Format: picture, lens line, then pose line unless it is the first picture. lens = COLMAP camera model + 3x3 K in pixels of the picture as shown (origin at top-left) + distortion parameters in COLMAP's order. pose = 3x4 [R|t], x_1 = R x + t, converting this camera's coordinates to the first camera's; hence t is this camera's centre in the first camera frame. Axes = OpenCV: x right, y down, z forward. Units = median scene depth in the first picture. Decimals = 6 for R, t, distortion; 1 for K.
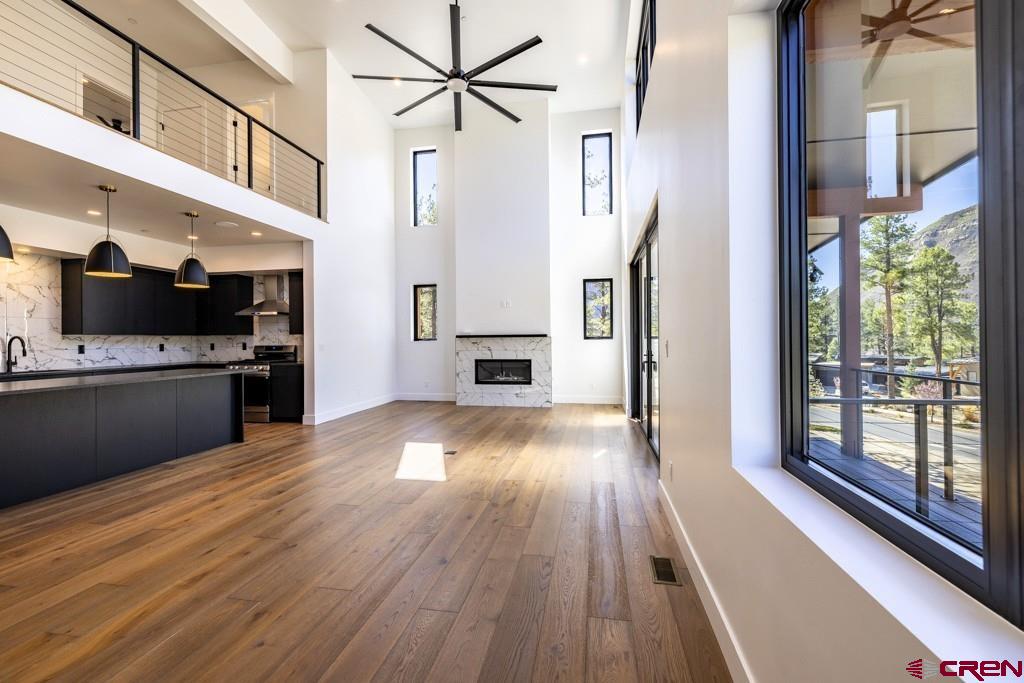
lens RADIAL K [[440.0, 0, 511.2], [0, 440.0, 337.0], [0, 0, 1]] dist [0.002924, -0.000049]
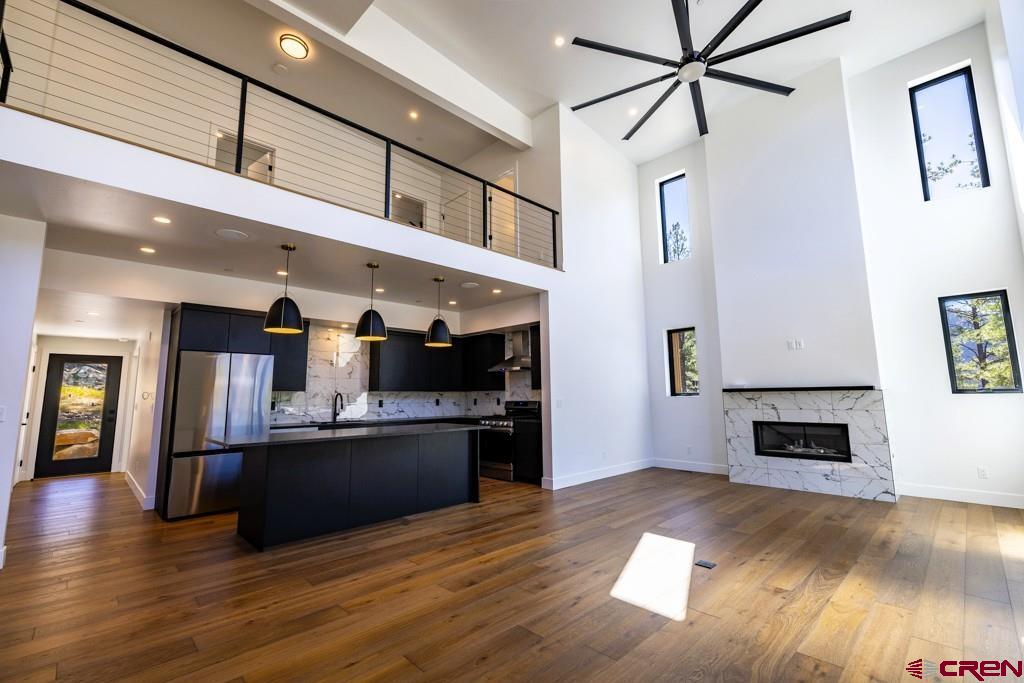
lens RADIAL K [[440.0, 0, 511.2], [0, 440.0, 337.0], [0, 0, 1]] dist [0.002924, -0.000049]
pose [[0.820000, -0.077314, -0.567118, 0.021104], [0.007132, 0.992138, -0.124945, -0.000174], [0.572319, 0.098410, 0.814105, 0.185832]]
